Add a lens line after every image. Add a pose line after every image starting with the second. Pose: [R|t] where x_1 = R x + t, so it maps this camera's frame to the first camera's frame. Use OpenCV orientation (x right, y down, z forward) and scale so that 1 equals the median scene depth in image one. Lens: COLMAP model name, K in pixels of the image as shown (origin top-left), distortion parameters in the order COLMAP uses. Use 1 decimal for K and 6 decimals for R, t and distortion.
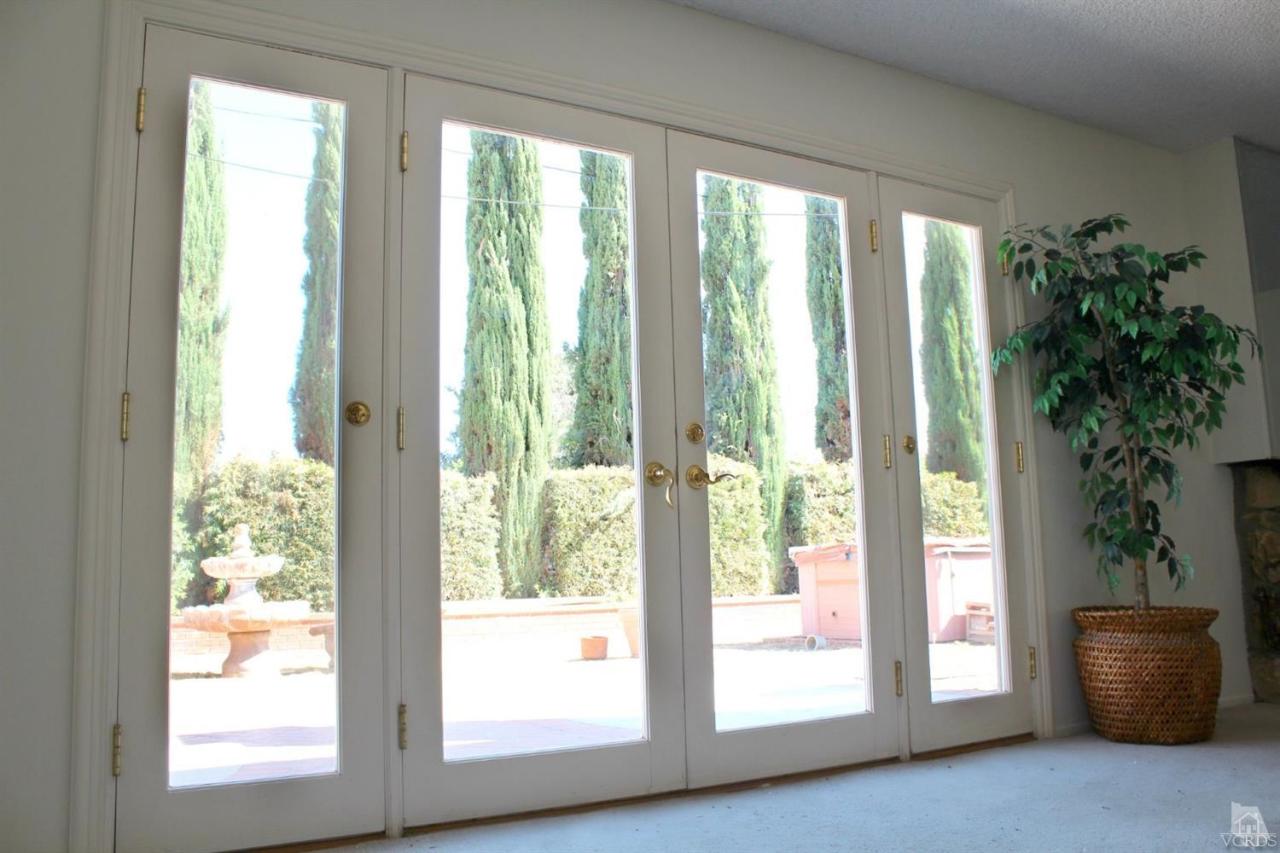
lens RADIAL K [[1140.5, 0, 638.7], [0, 1140.5, 426.3], [0, 0, 1]] dist [-0.147125, 0.094804]
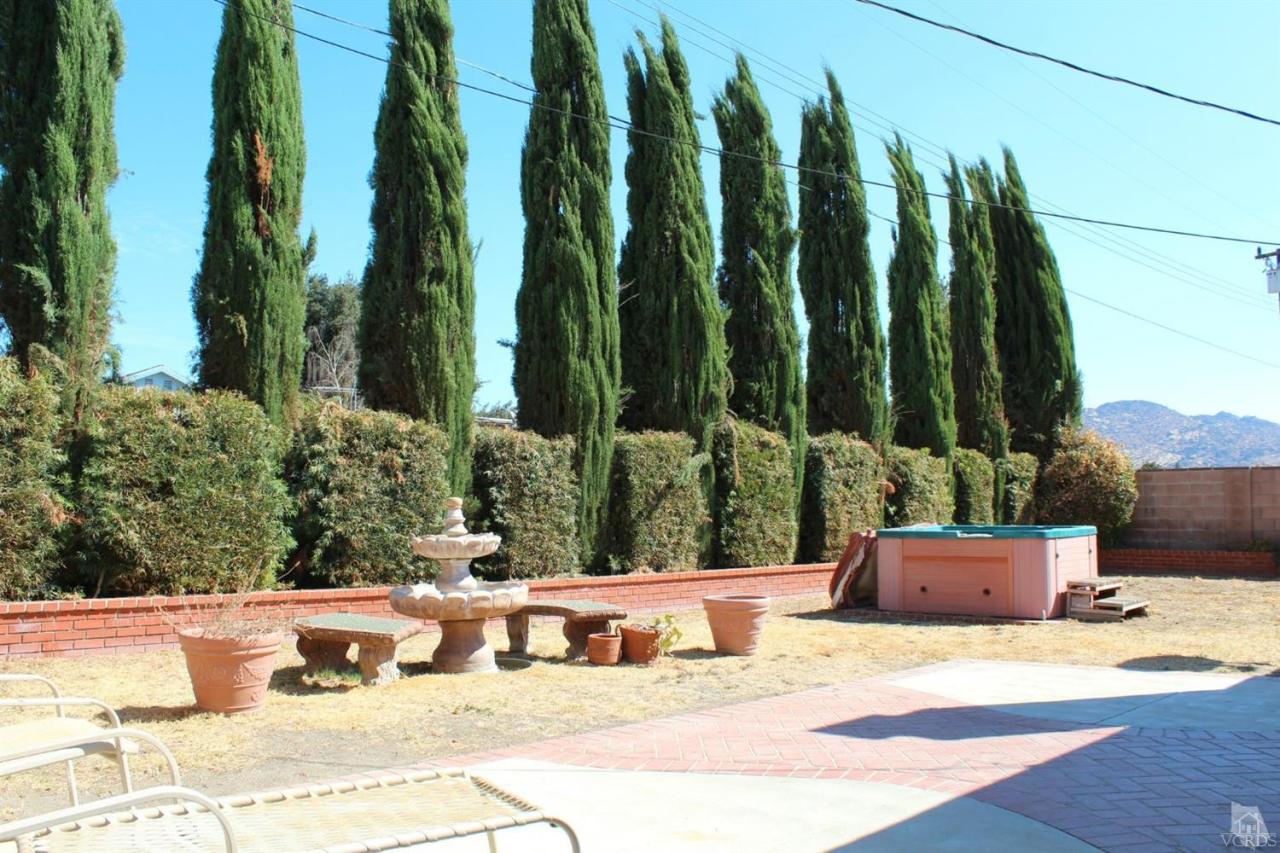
lens RADIAL K [[1140.5, 0, 639.3], [0, 1140.5, 423.1], [0, 0, 1]] dist [-0.147125, 0.094804]
pose [[0.962893, 0.046881, 0.265780, -0.318817], [-0.059683, 0.997404, 0.040290, -0.010876], [-0.263201, -0.054657, 0.963192, 0.070883]]
